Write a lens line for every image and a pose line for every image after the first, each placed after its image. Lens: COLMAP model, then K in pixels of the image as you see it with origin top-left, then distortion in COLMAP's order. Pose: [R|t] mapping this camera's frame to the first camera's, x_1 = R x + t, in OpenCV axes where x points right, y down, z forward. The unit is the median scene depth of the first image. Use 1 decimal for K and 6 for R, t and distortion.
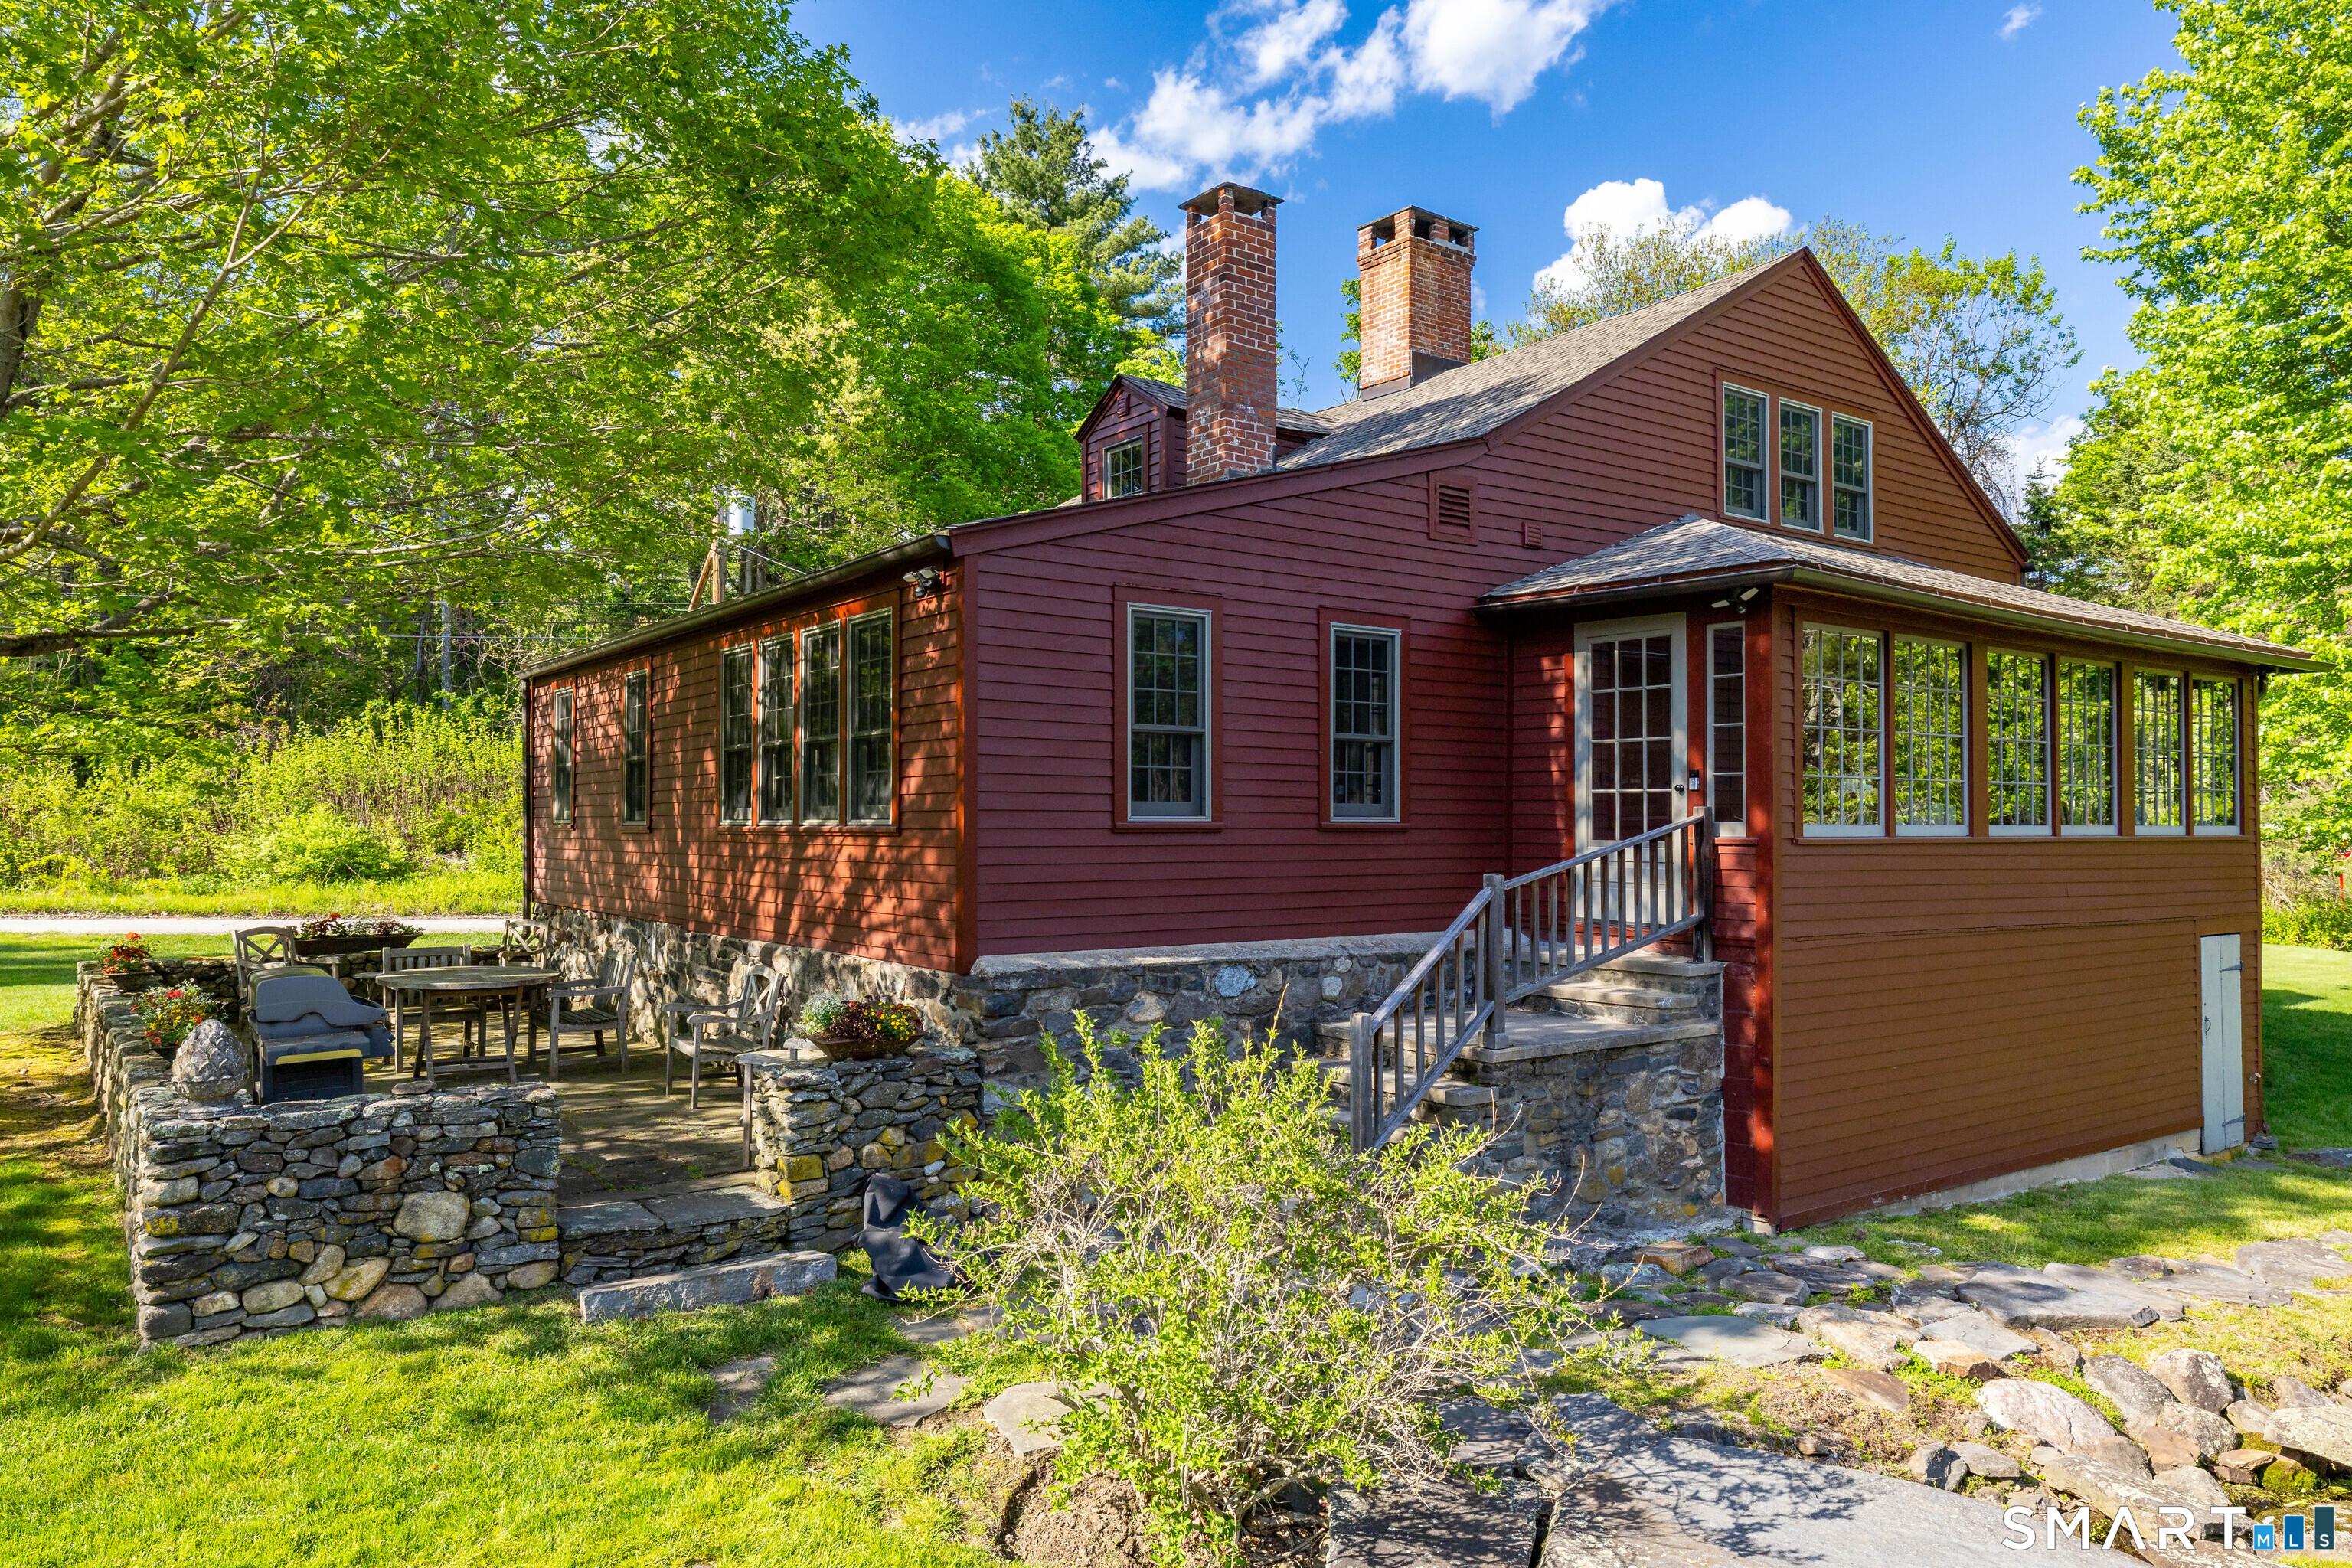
lens RADIAL K [[1602.4, 0, 1176.0], [0, 1602.4, 784.0], [0, 0, 1]] dist [-0.003319, -0.000629]
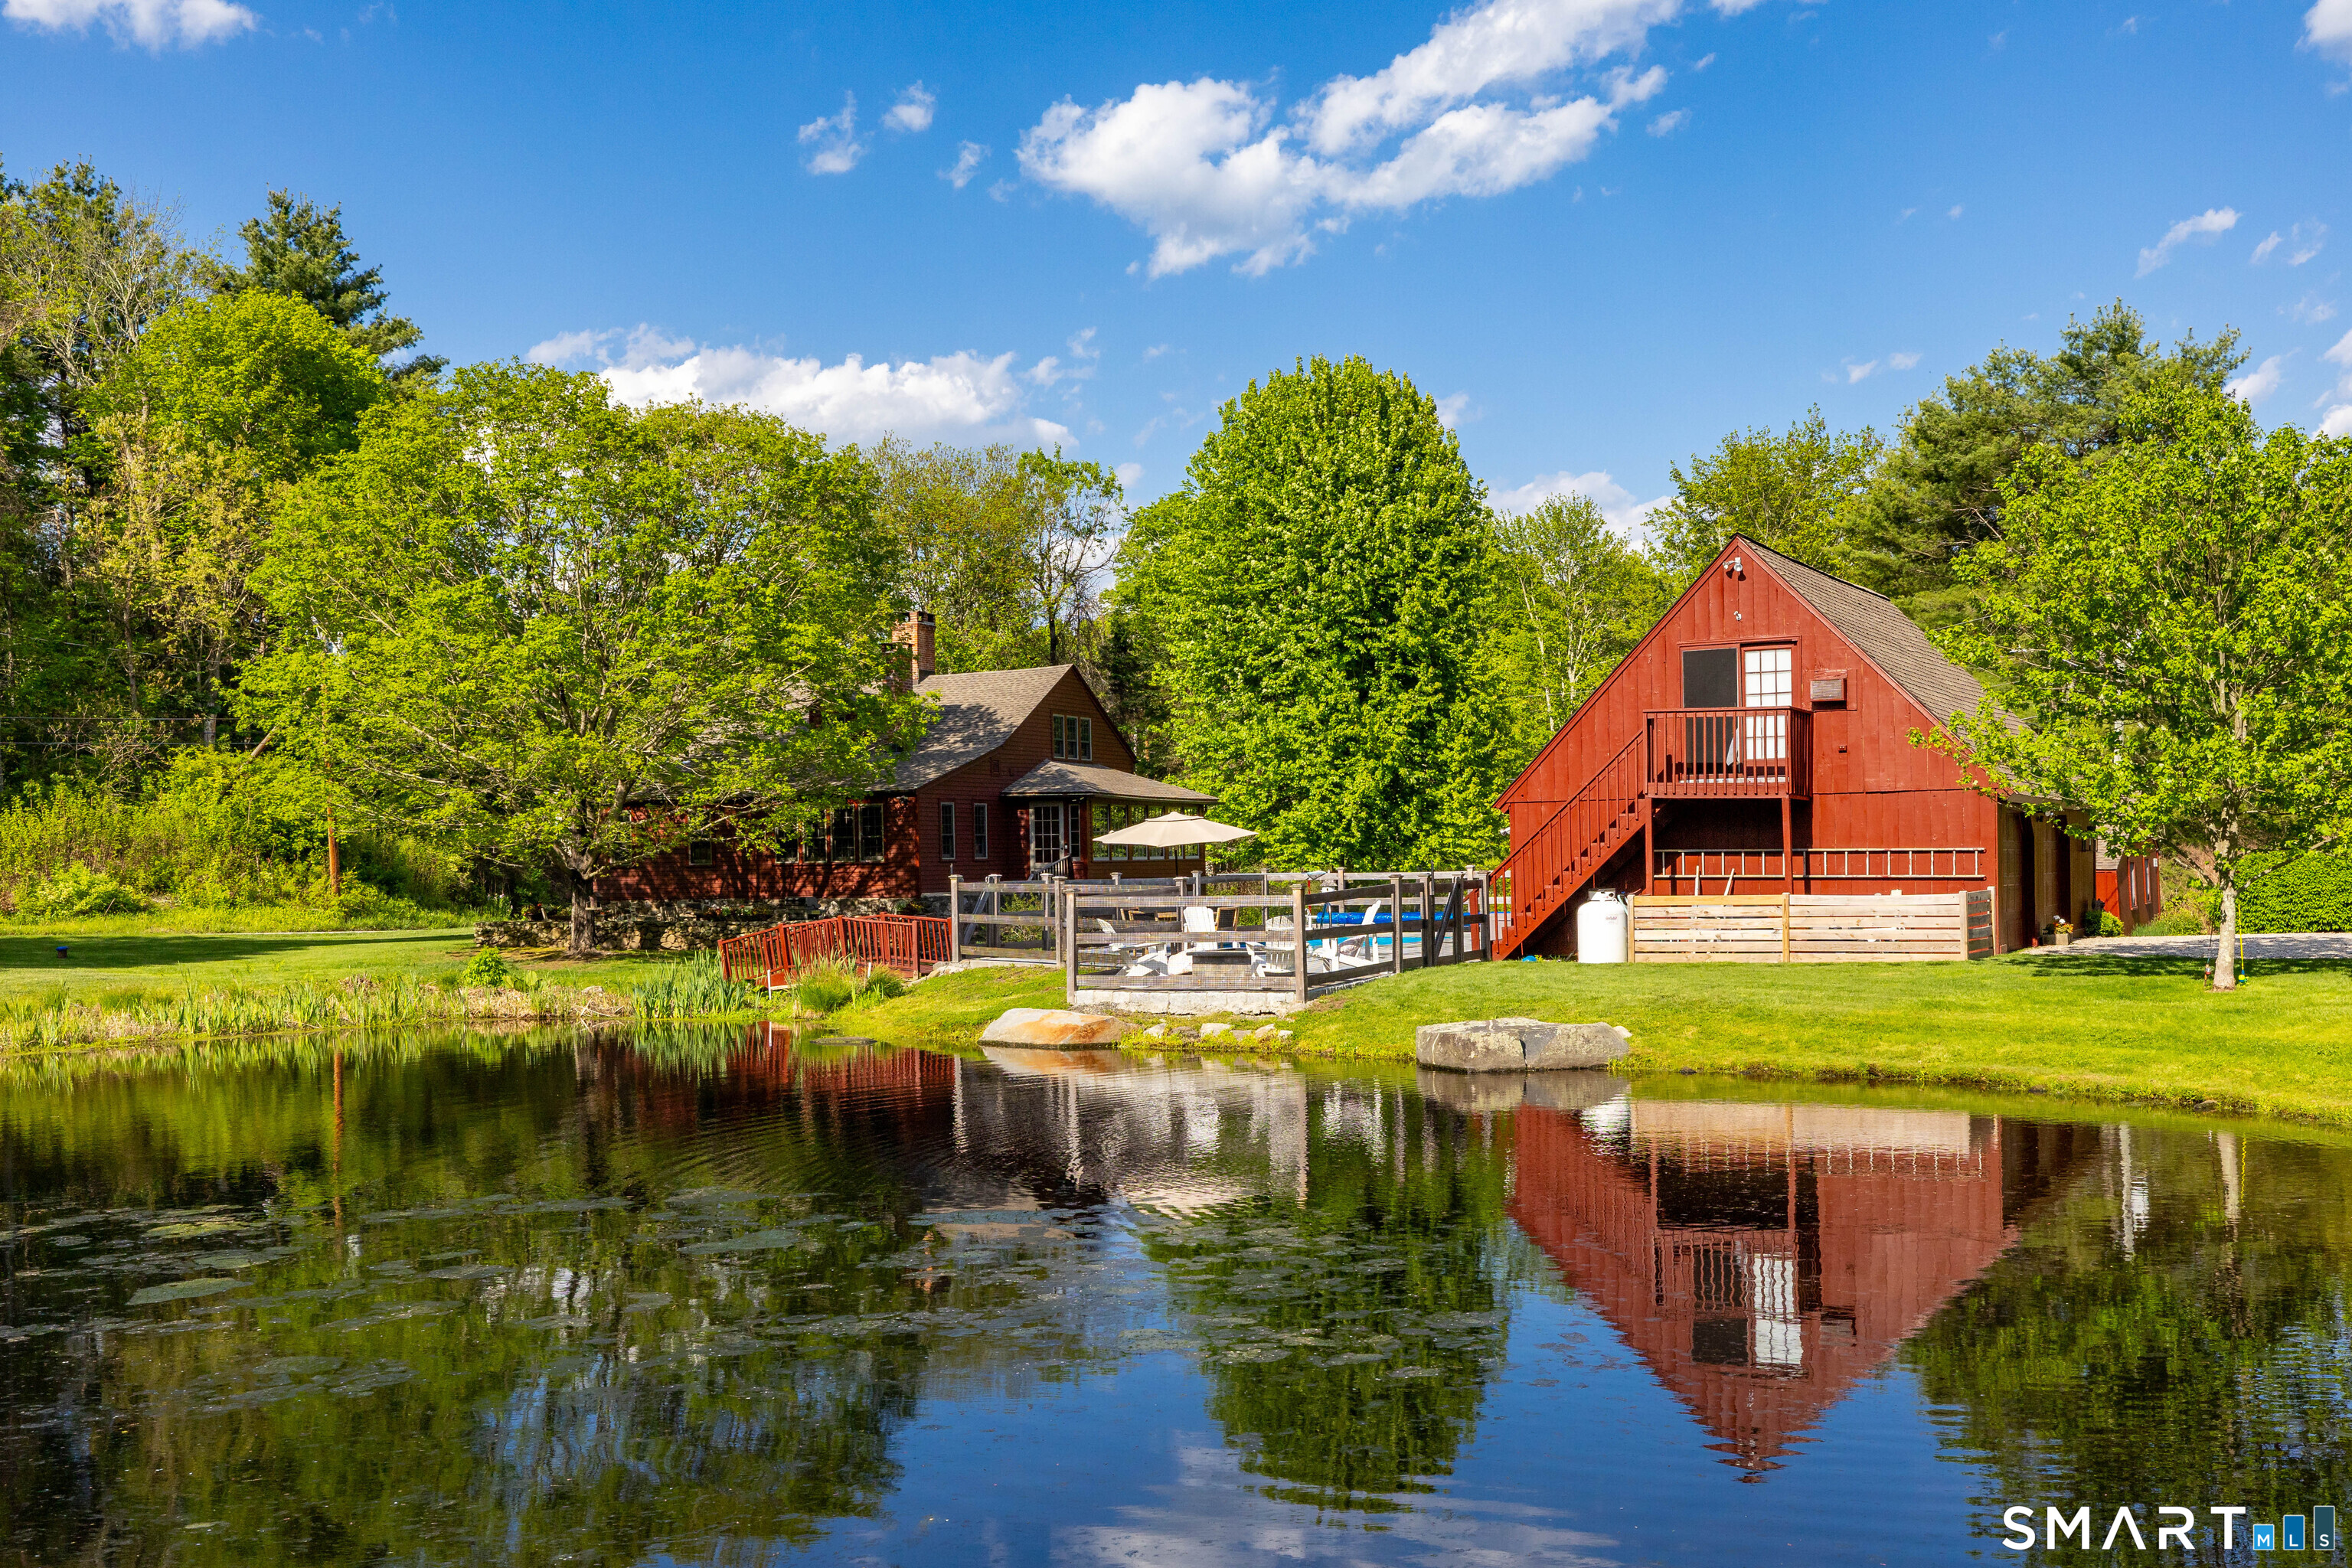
lens RADIAL K [[2368.4, 0, 1176.0], [0, 2368.4, 784.0], [0, 0, 1]] dist [0.355800, 0.001074]
pose [[0.857691, -0.005460, 0.514136, -2.174742], [0.004137, 0.999985, 0.003718, -0.158881], [-0.514149, -0.001062, 0.857700, -3.666280]]
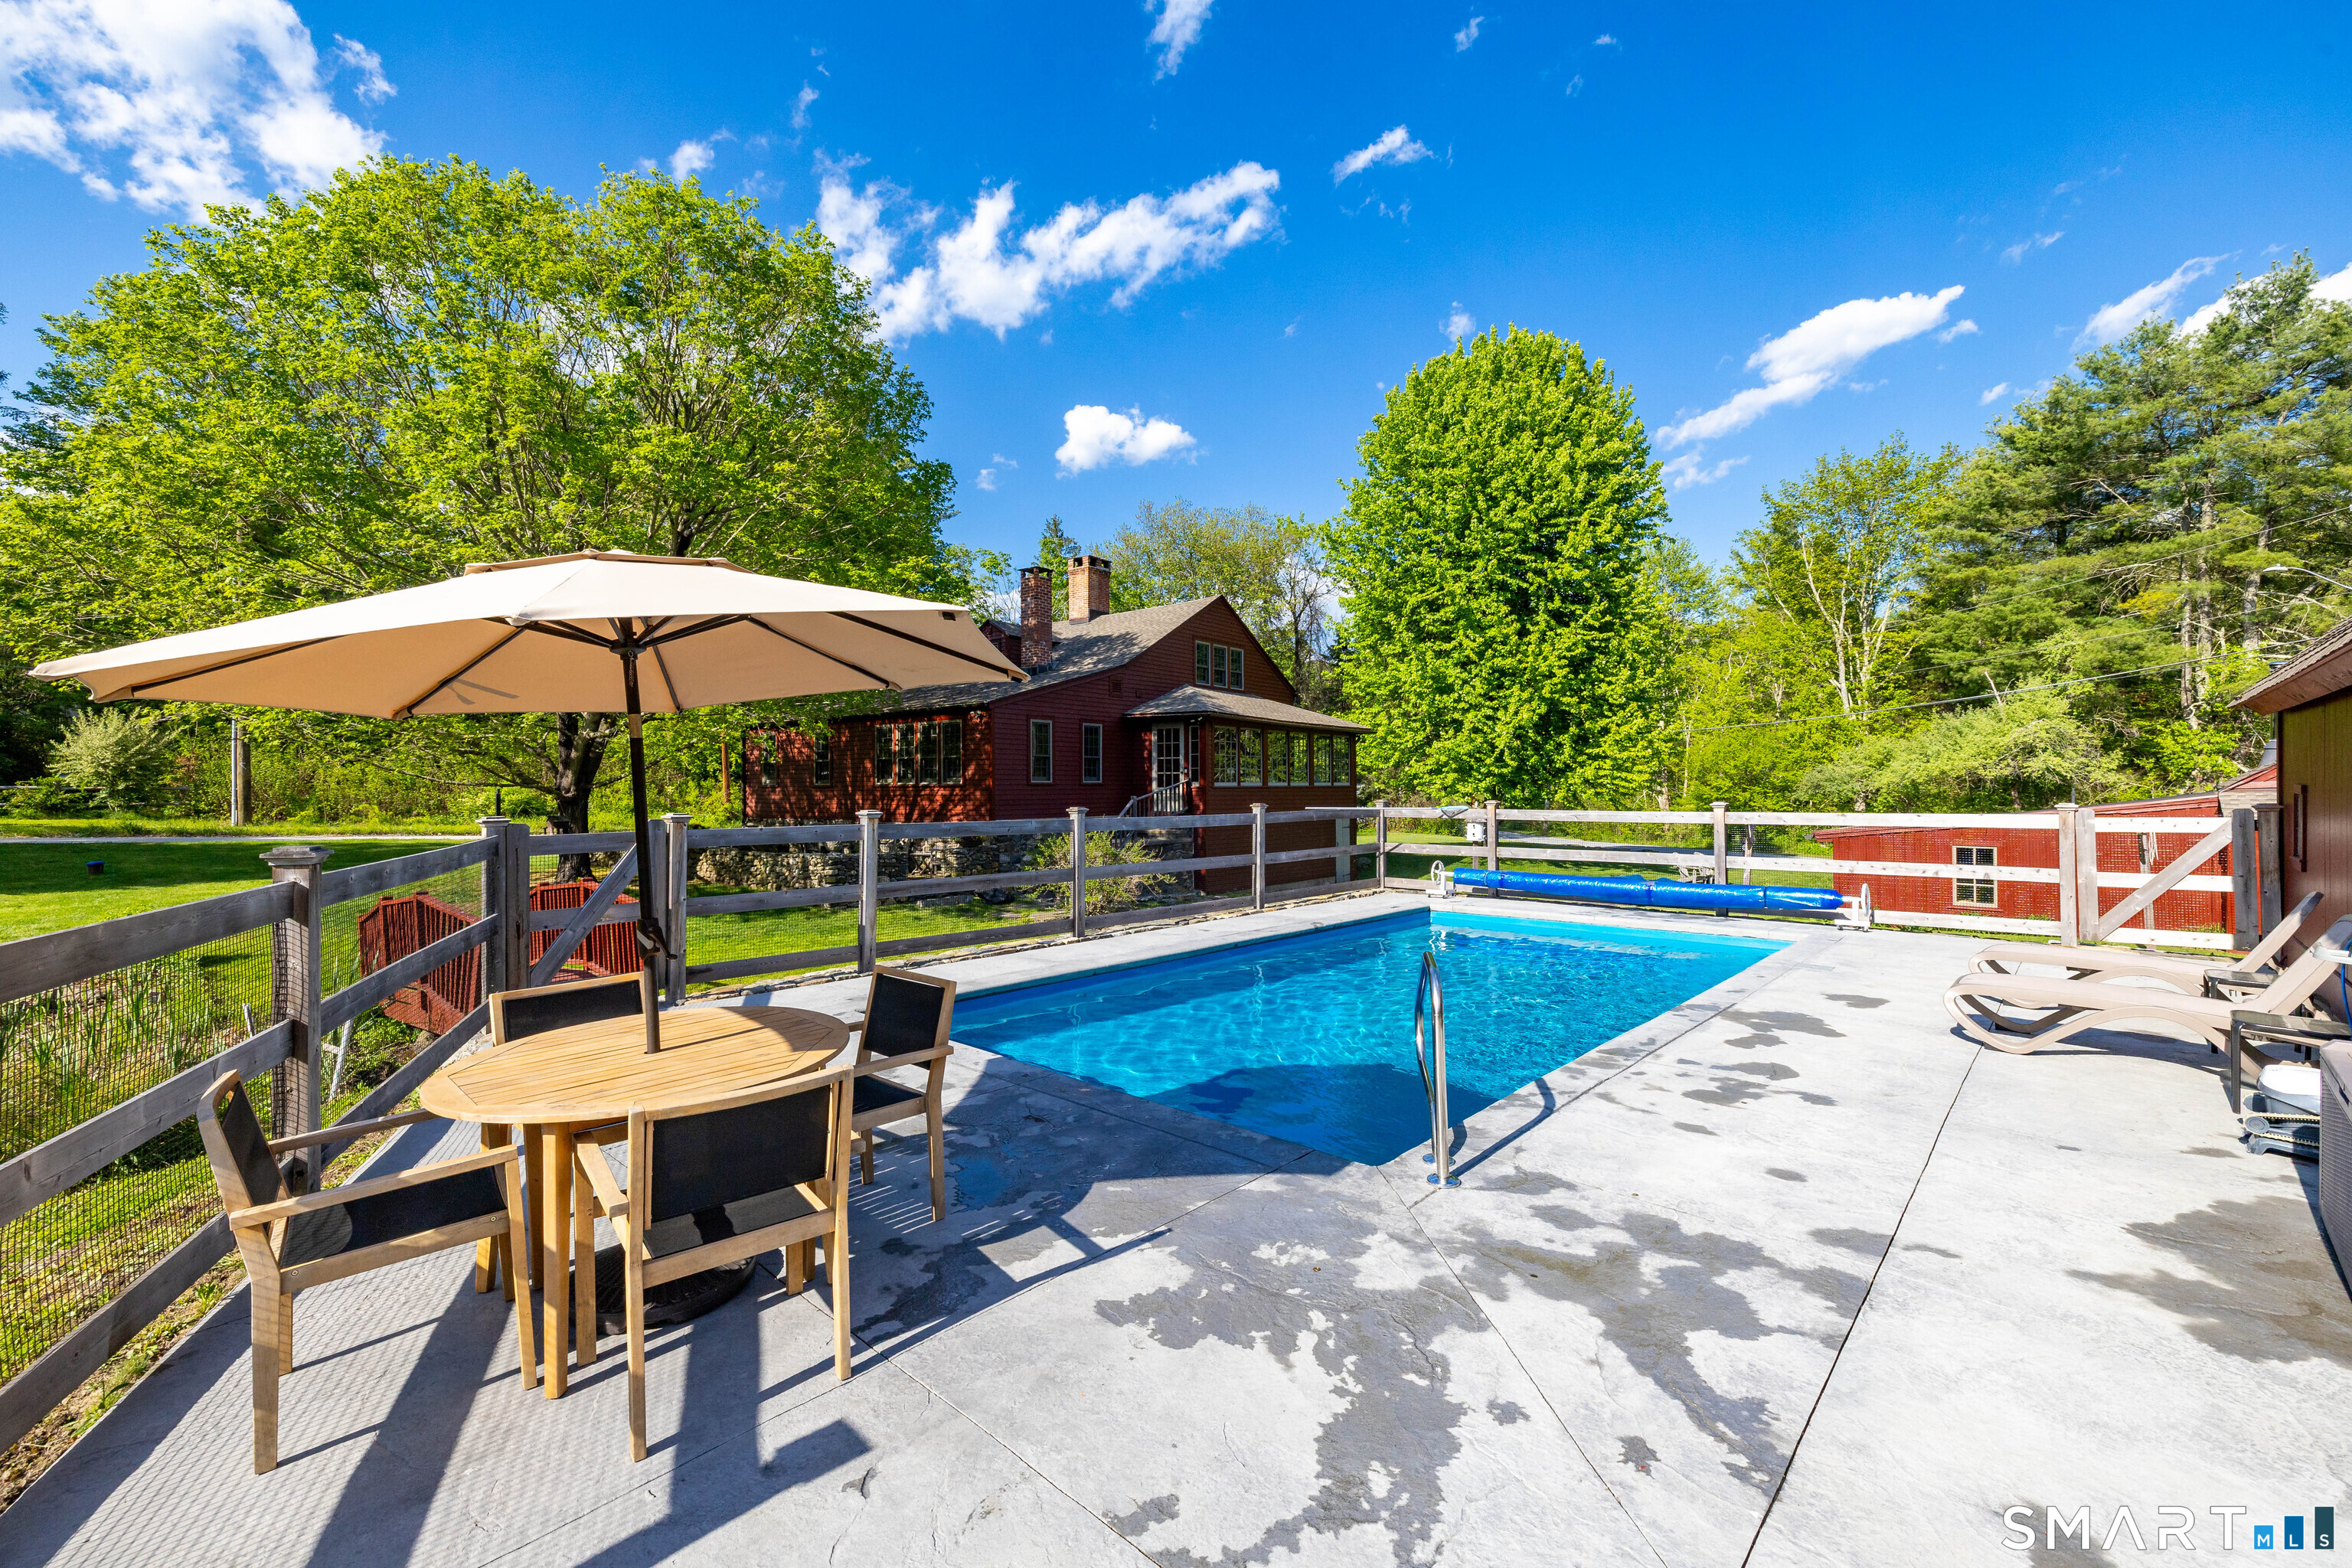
lens RADIAL K [[968.5, 0, 1178.5], [0, 968.5, 881.3], [0, 0, 1]] dist [0.000341, -0.000049]
pose [[0.957145, -0.035426, 0.287435, -0.295852], [-0.001060, 0.992055, 0.125799, -0.026733], [-0.289608, -0.120712, 0.949503, -0.991757]]
